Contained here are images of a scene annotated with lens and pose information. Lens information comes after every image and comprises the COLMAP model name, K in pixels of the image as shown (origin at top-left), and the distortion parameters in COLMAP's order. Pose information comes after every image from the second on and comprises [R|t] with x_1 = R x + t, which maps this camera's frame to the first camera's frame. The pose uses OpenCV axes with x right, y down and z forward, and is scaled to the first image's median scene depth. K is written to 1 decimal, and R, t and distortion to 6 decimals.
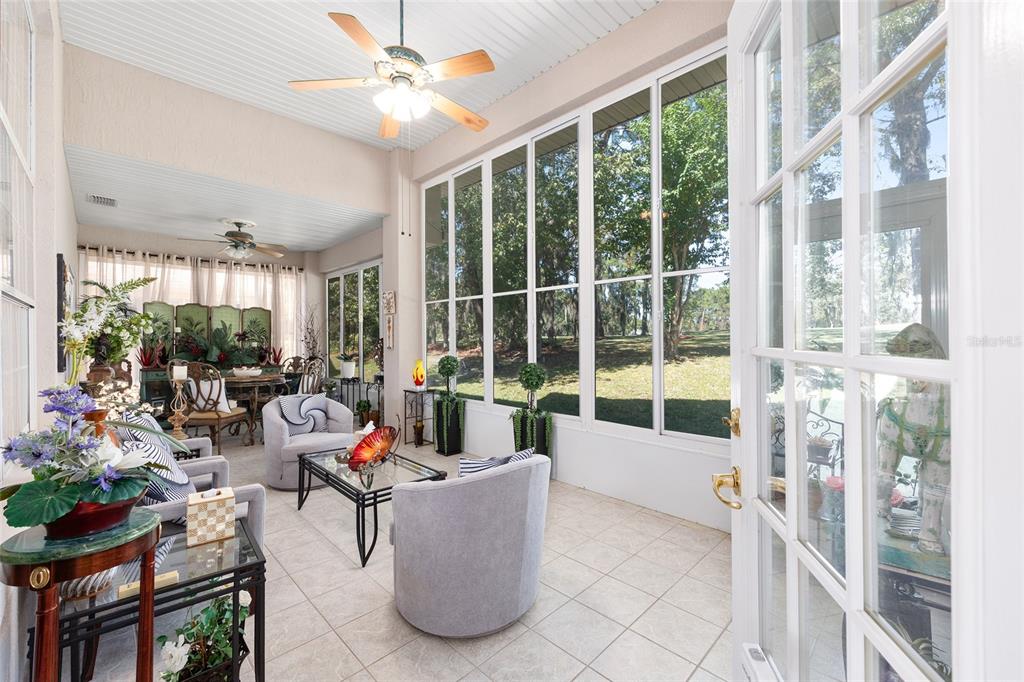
lens RADIAL K [[413.1, 0, 513.6], [0, 413.1, 335.7], [0, 0, 1]] dist [-0.000286, -0.000059]
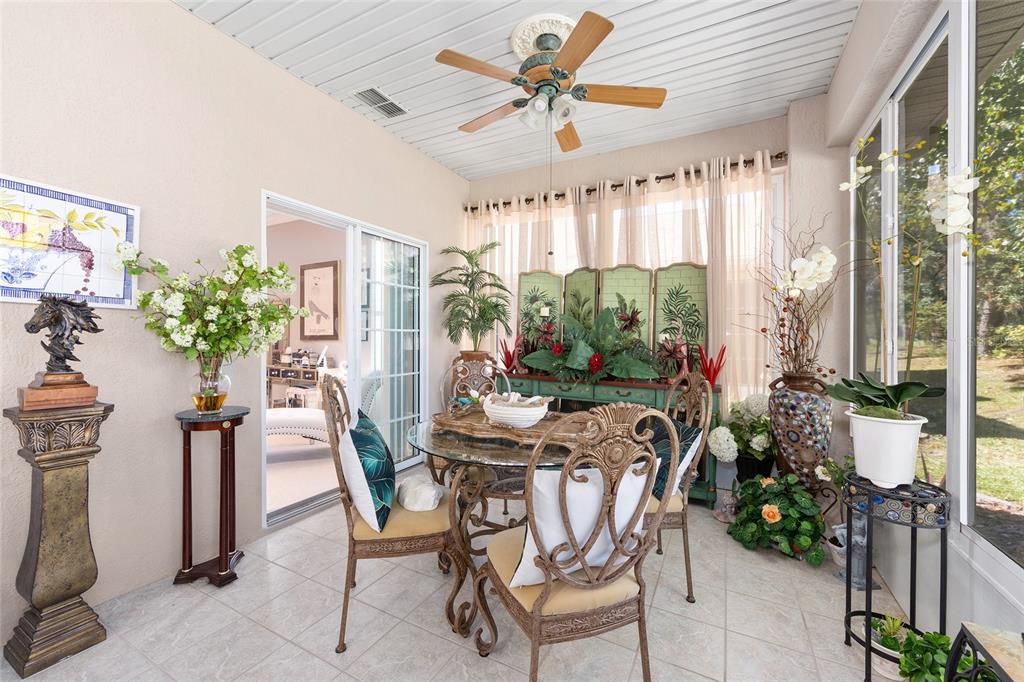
lens RADIAL K [[413.1, 0, 513.6], [0, 413.1, 335.7], [0, 0, 1]] dist [-0.000286, -0.000059]
pose [[0.298338, 0.006416, -0.954439, -0.226511], [0.003605, 0.999963, 0.007849, 0.014170], [0.954453, -0.005782, 0.298304, 0.704662]]
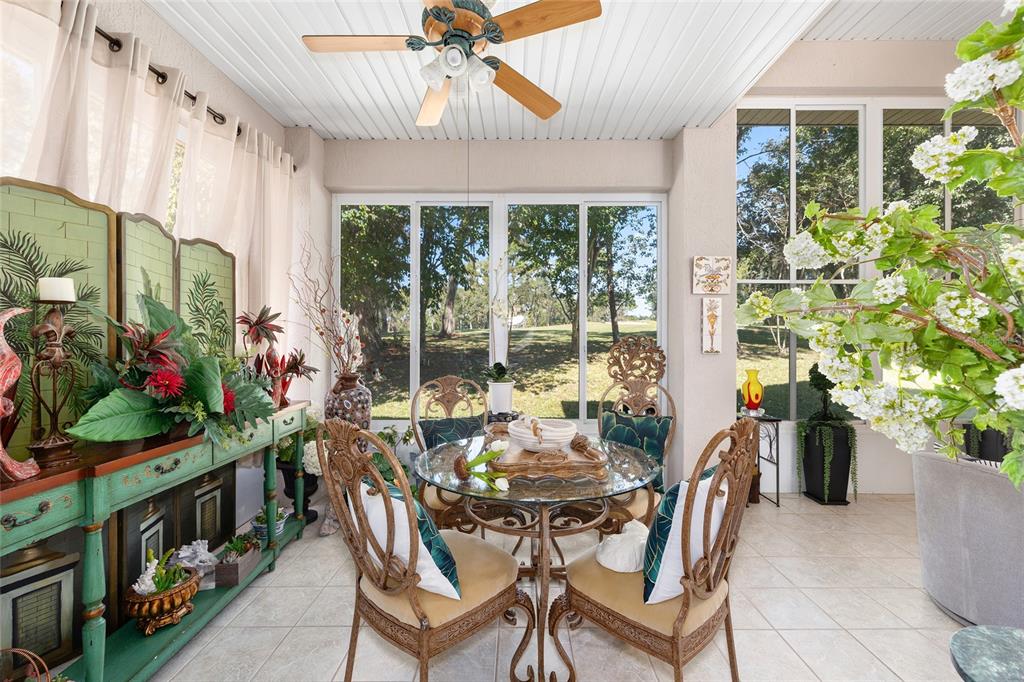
lens RADIAL K [[413.1, 0, 513.6], [0, 413.1, 335.7], [0, 0, 1]] dist [-0.000286, -0.000059]
pose [[0.709488, 0.006563, 0.704687, -0.725247], [-0.013110, 0.999907, 0.003887, 0.005594], [-0.704596, -0.011996, 0.709508, 0.614626]]
